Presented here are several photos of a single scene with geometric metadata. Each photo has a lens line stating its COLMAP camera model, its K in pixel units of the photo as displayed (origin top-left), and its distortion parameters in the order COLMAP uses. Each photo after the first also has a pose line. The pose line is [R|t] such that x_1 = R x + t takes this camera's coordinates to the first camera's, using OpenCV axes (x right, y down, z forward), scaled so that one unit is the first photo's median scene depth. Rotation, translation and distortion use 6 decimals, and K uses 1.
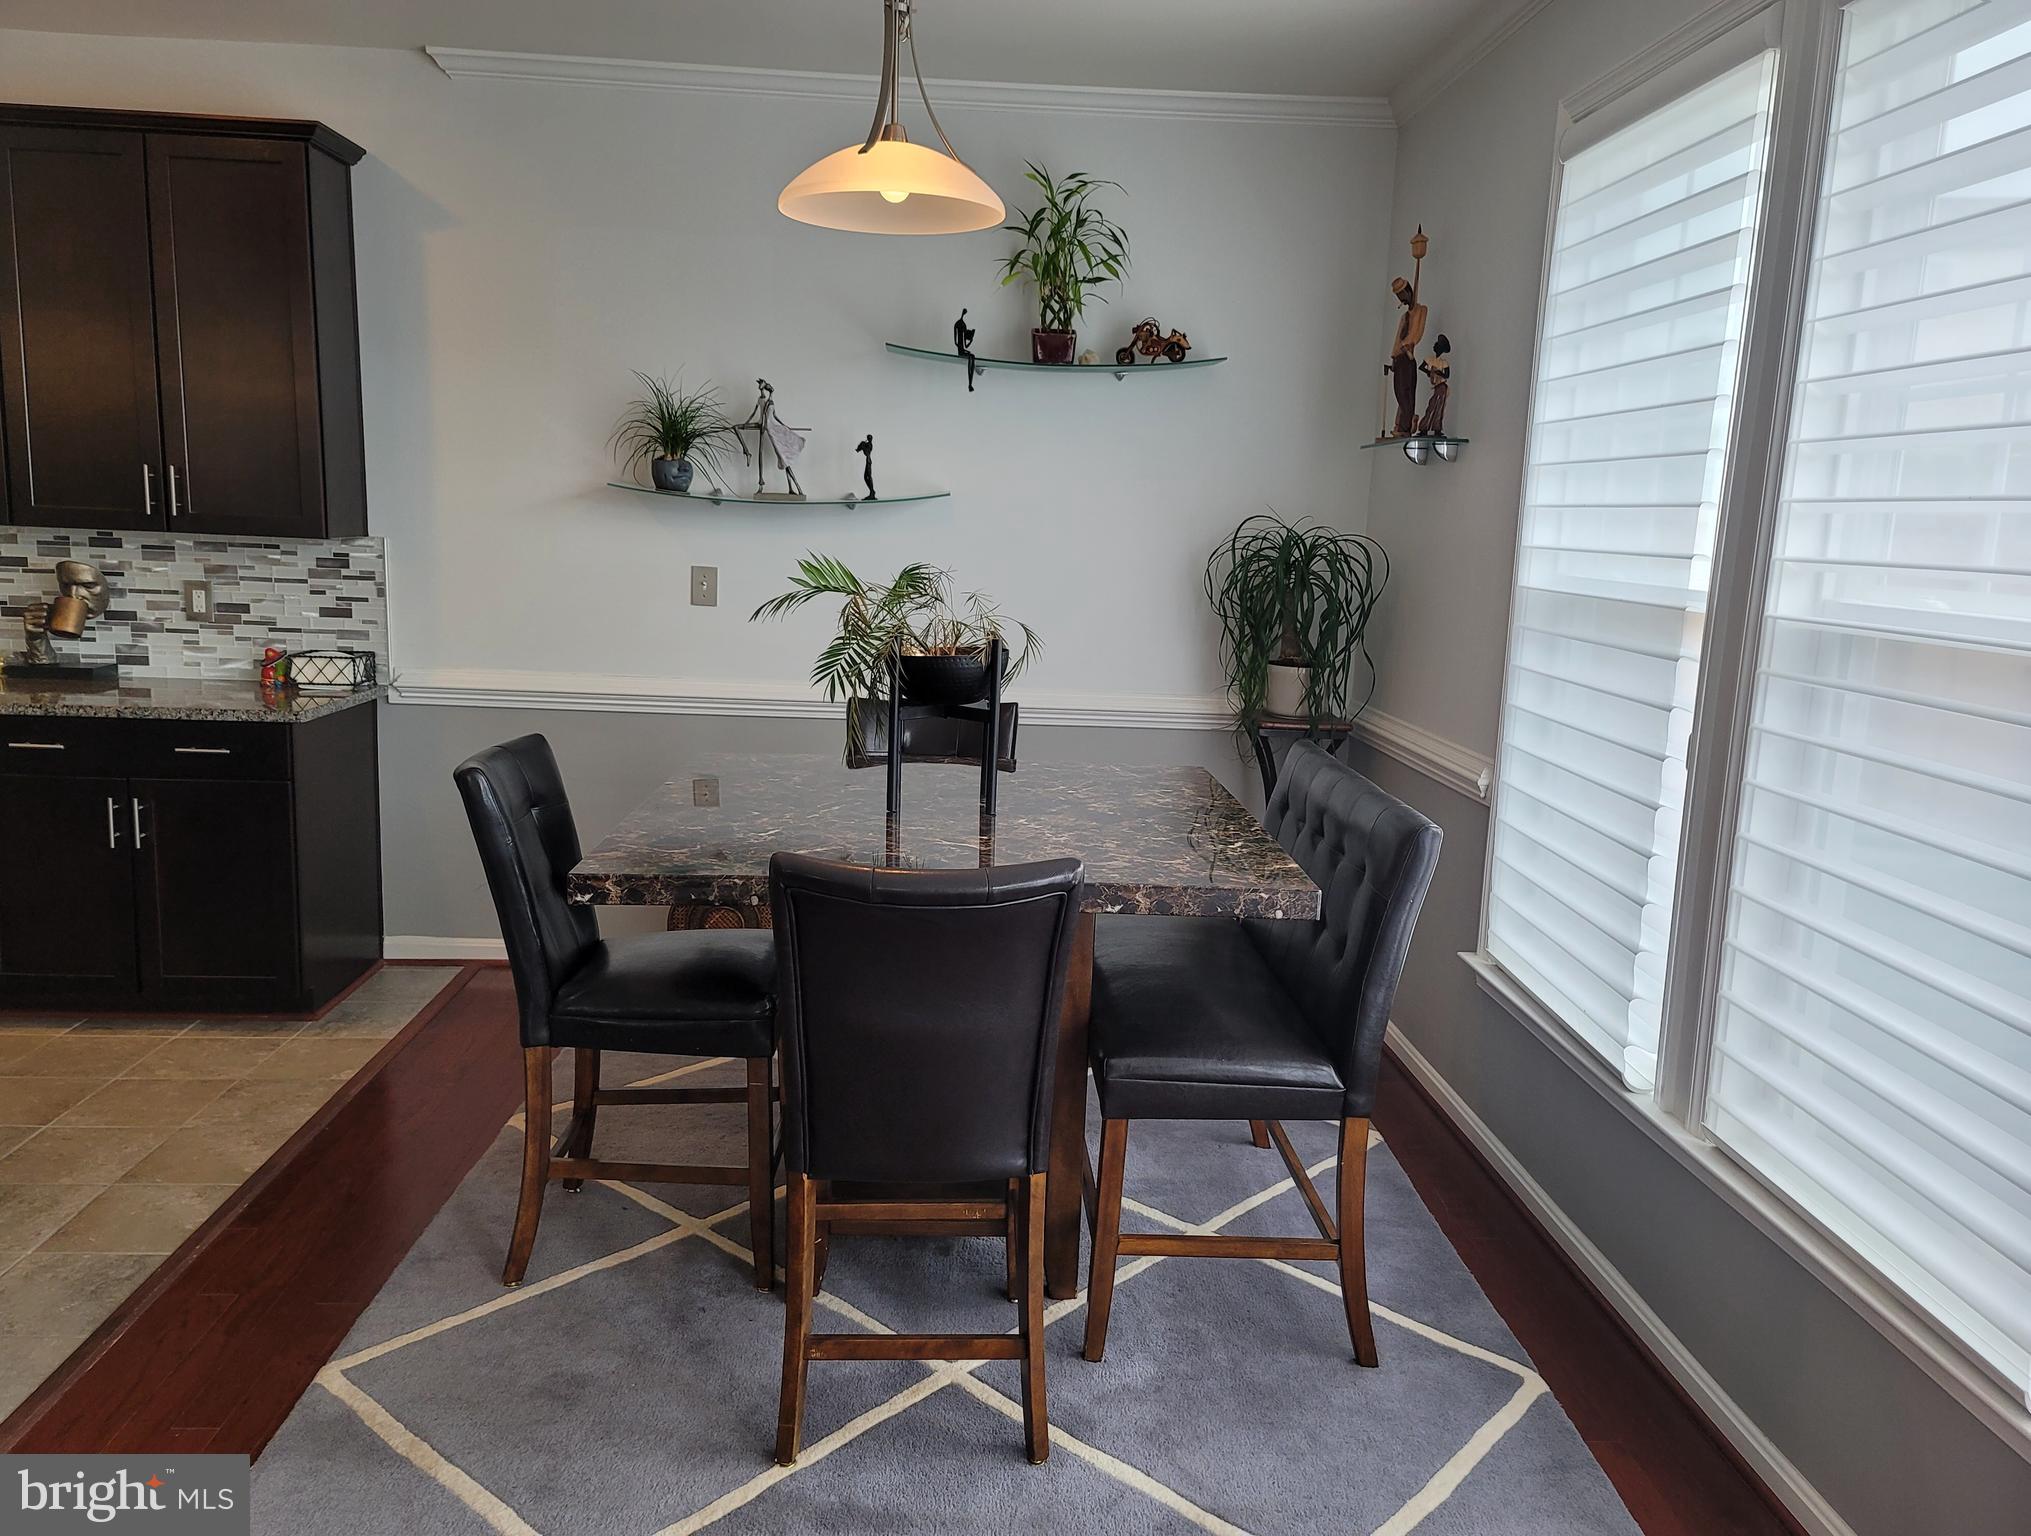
lens RADIAL K [[1482.0, 0, 1015.5], [0, 1482.0, 768.0], [0, 0, 1]] dist [0.046287, -0.002907]
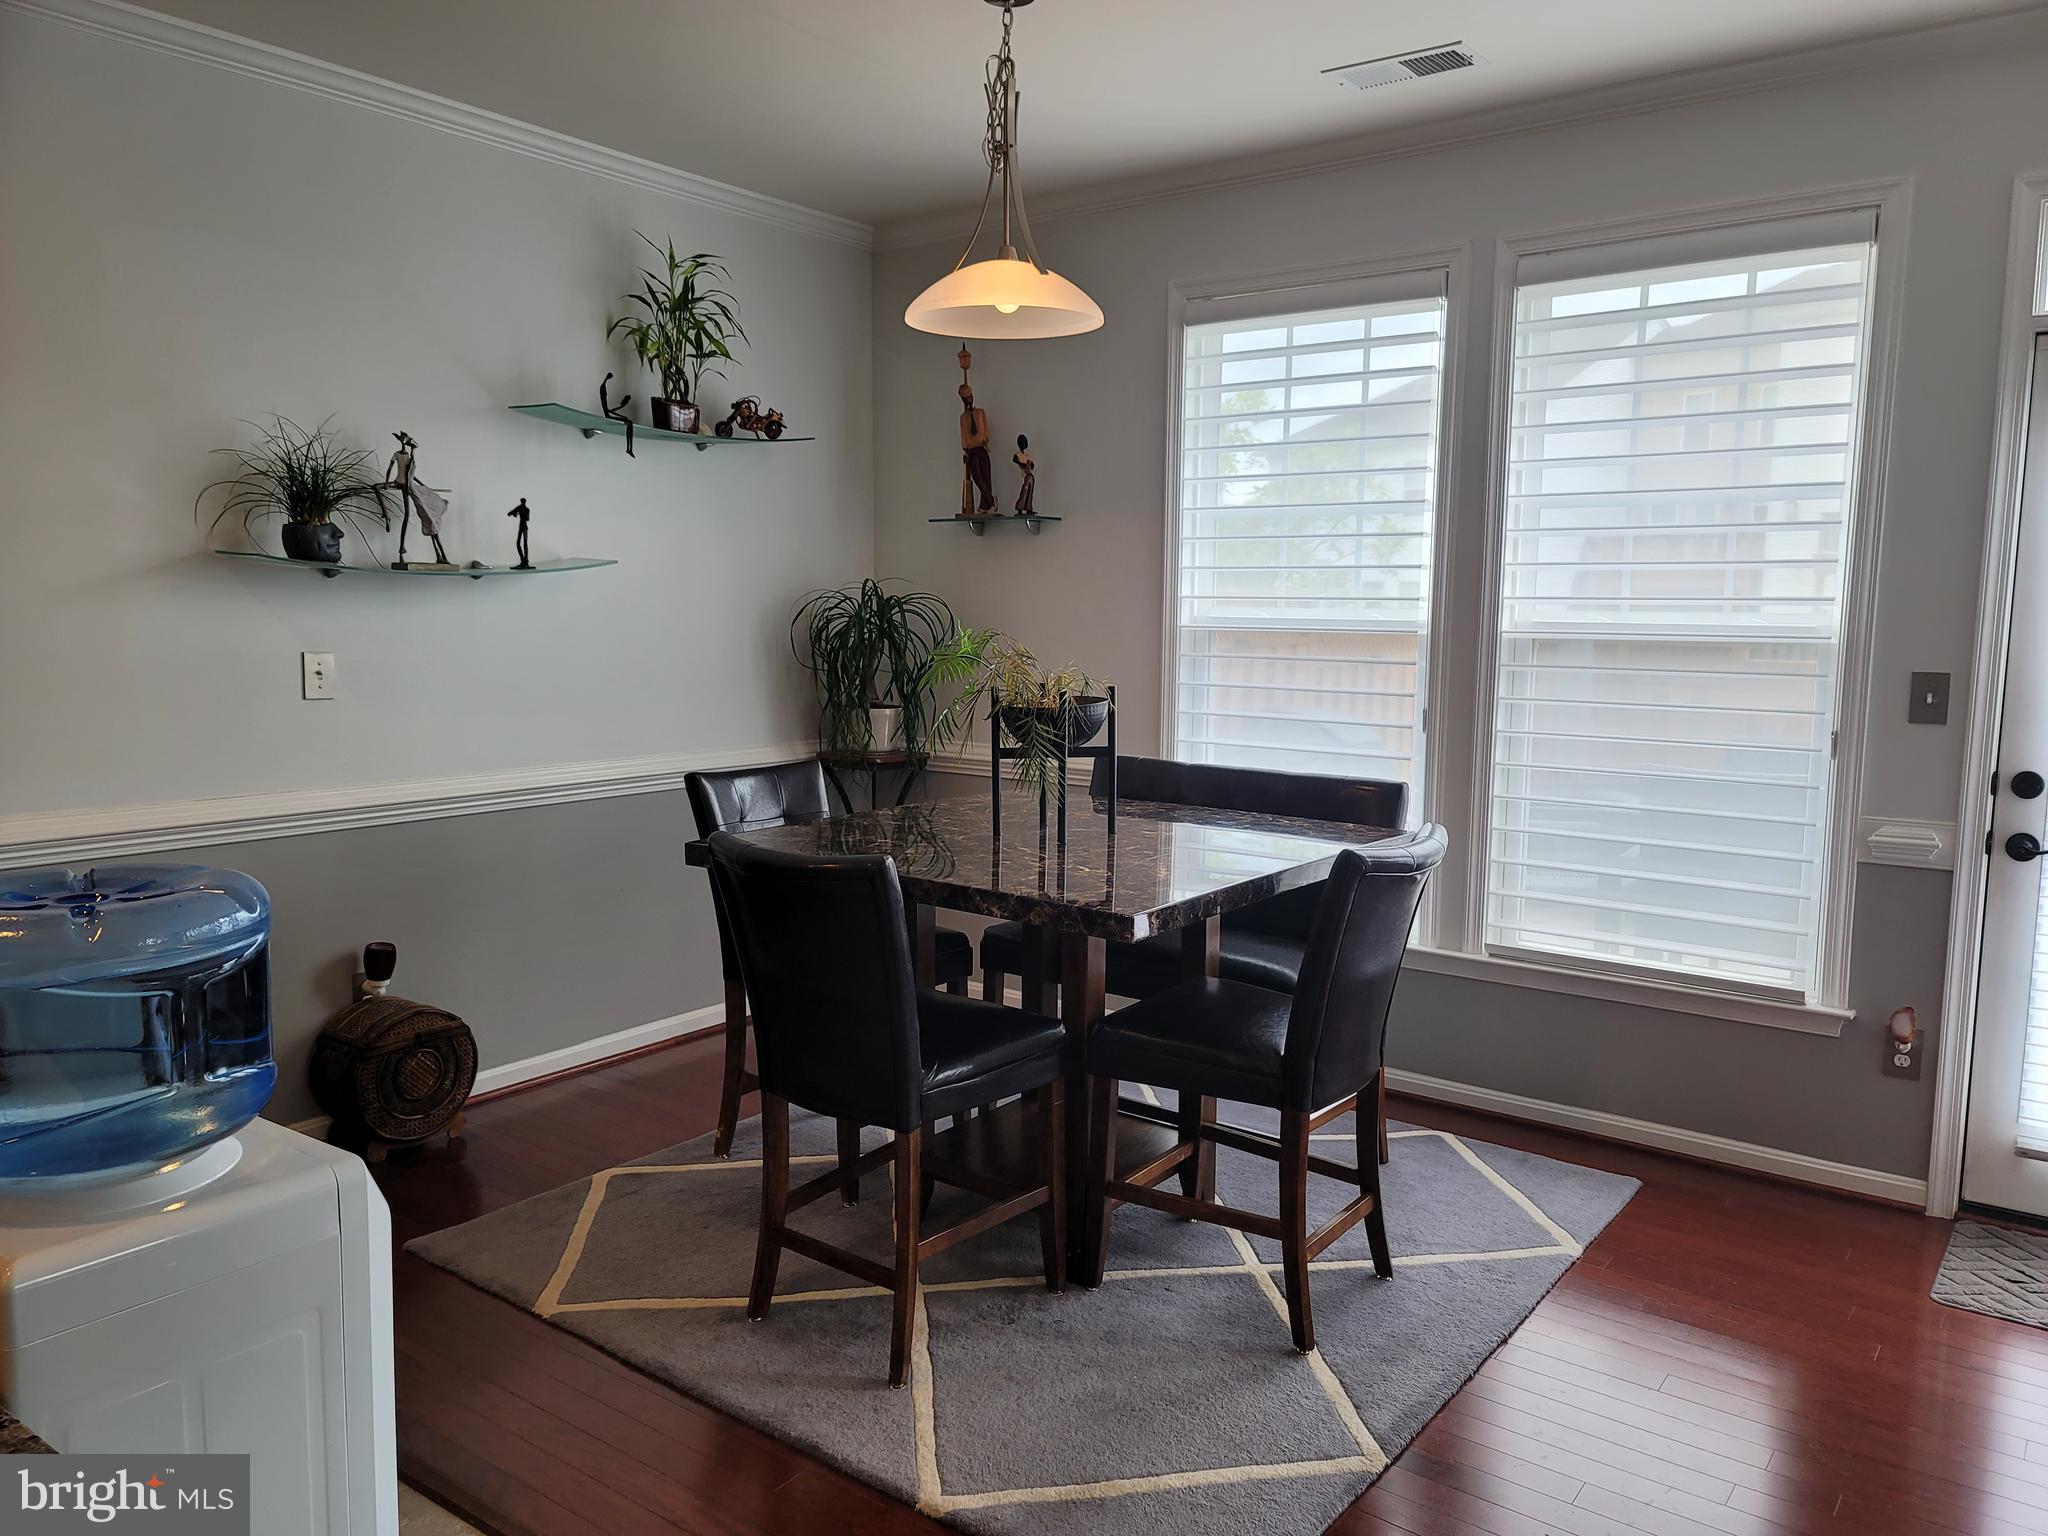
lens RADIAL K [[1465.7, 0, 1024.0], [0, 1465.7, 768.0], [0, 0, 1]] dist [0.032746, -0.006066]
pose [[0.649443, -0.118313, 0.751149, -0.606630], [0.141324, 0.989391, 0.033649, -0.044688], [-0.747162, 0.084302, 0.659274, 0.175235]]
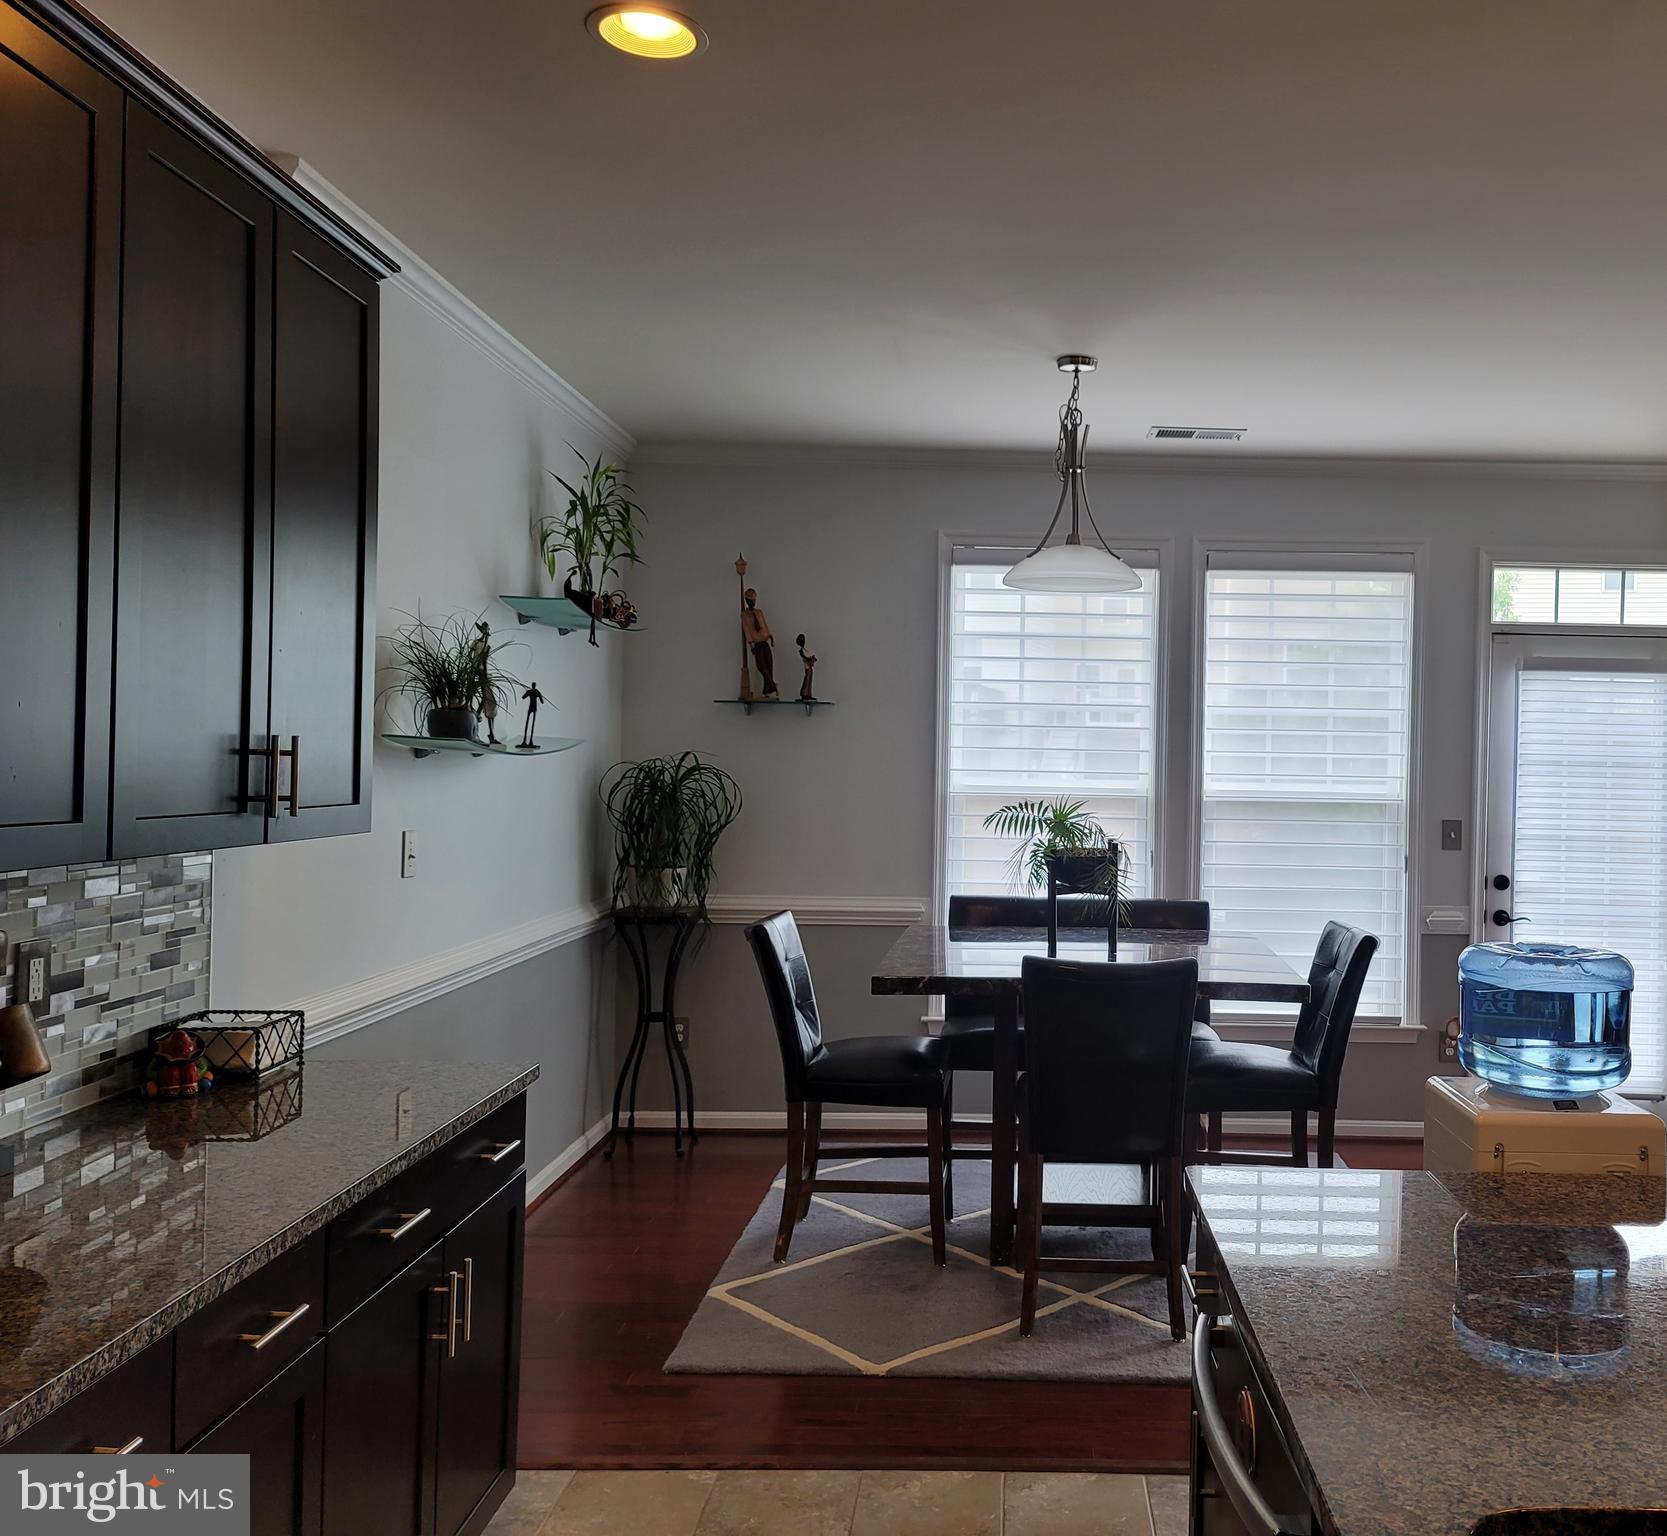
lens RADIAL K [[1475.7, 0, 984.8], [0, 1475.7, 761.6], [0, 0, 1]] dist [0.004120, 0.001793]
pose [[0.068357, -0.039476, 0.996880, -1.068136], [0.150332, 0.988215, 0.028825, -0.155240], [-0.986270, 0.147893, 0.073486, 0.638147]]
